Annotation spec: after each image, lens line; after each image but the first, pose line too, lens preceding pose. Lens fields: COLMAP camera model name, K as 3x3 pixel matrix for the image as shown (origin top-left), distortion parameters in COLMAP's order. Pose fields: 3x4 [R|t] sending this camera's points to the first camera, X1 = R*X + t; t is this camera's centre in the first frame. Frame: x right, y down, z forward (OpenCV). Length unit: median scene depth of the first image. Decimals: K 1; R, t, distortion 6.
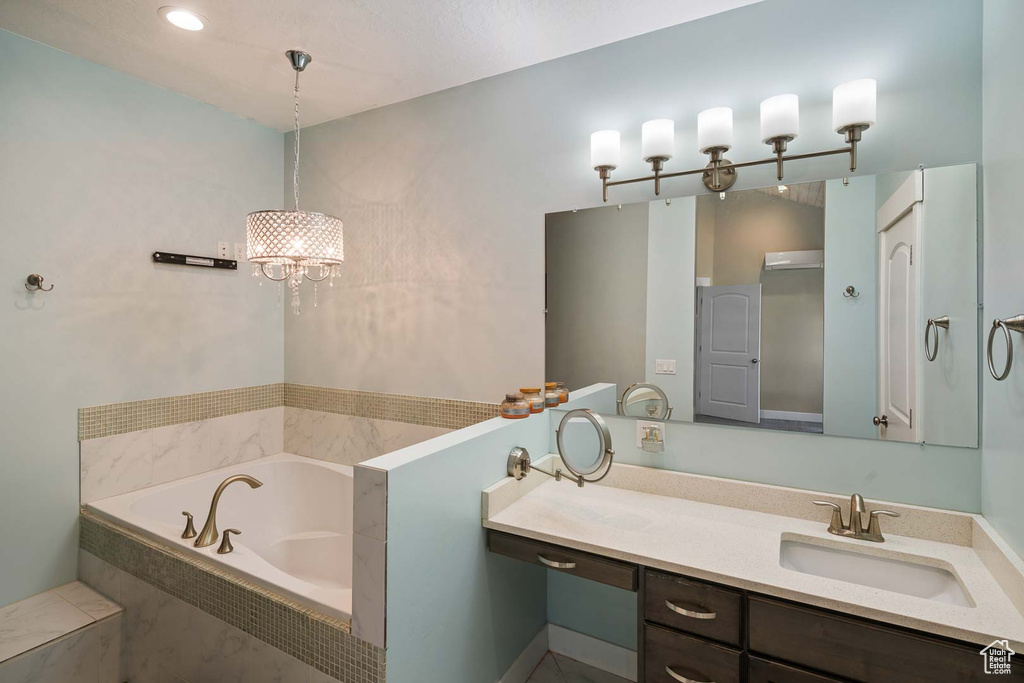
lens RADIAL K [[499.4, 0, 520.1], [0, 499.4, 321.8], [0, 0, 1]] dist [0.005499, -0.003584]
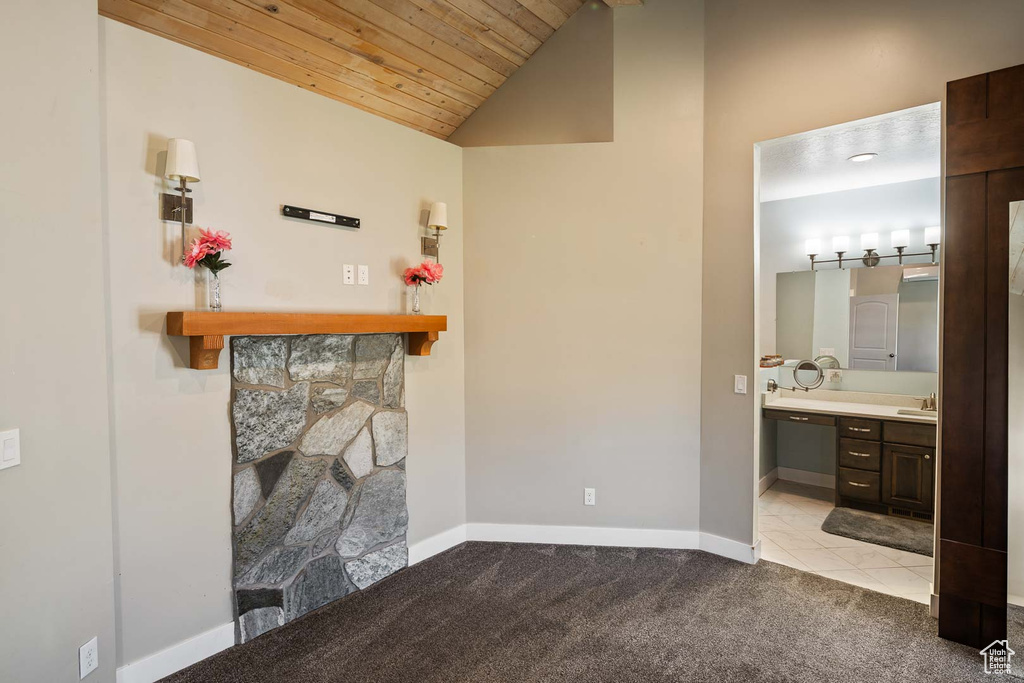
lens RADIAL K [[499.4, 0, 522.3], [0, 499.4, 336.6], [0, 0, 1]] dist [0.005499, -0.003584]
pose [[0.979457, -0.000329, -0.201653, -0.714333], [0.004475, 0.999788, 0.020105, 0.005020], [0.201603, -0.020594, 0.979251, -1.594305]]
